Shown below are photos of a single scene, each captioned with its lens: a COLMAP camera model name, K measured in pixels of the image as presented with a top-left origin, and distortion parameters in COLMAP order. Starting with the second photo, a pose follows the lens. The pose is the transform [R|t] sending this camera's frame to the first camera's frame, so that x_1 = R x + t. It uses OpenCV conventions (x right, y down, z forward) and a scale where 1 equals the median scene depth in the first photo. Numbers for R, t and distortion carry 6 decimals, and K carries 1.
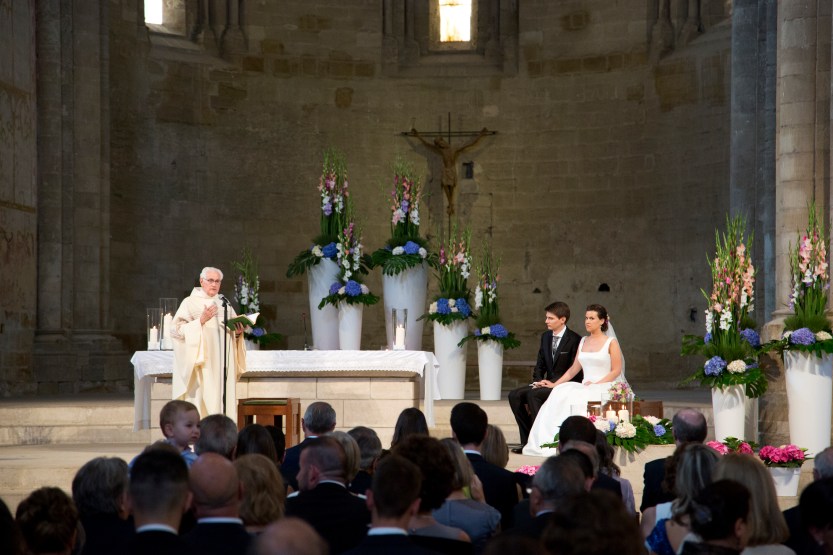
lens RADIAL K [[2107.4, 0, 416.5], [0, 2107.4, 277.5], [0, 0, 1]] dist [0.517035, 0.091967]
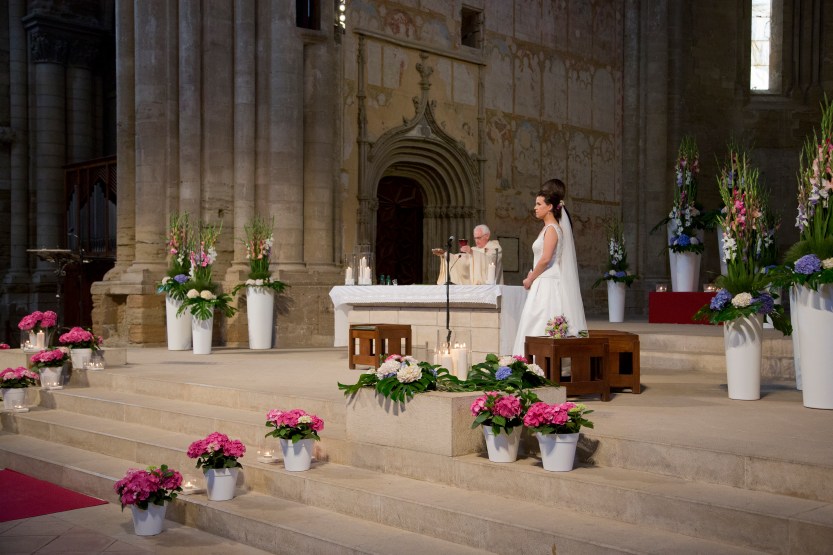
lens RADIAL K [[945.8, 0, 416.5], [0, 945.8, 277.5], [0, 0, 1]] dist [0.067671, 0.018788]
pose [[0.782644, -0.008784, -0.622407, 0.201639], [0.020900, 0.999707, 0.012171, 0.017064], [0.622118, -0.022534, 0.782599, 0.418944]]
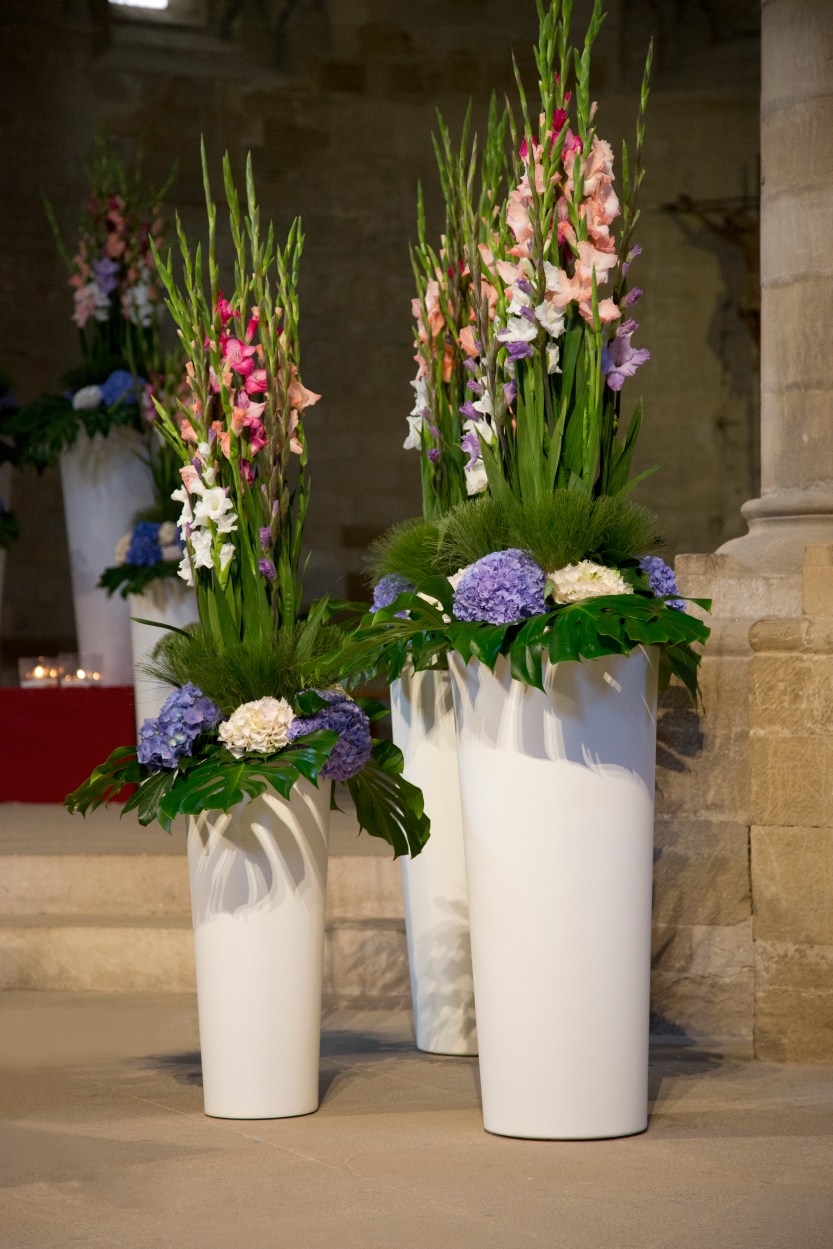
lens RADIAL K [[3159.8, 0, 391.2], [0, 3159.8, 624.4], [0, 0, 1]] dist [0.517035, 0.091967]
pose [[0.971351, -0.019444, -0.236855, 0.169419], [0.024726, 0.999507, 0.019347, 0.016945], [0.236362, -0.024649, 0.971352, 0.466349]]
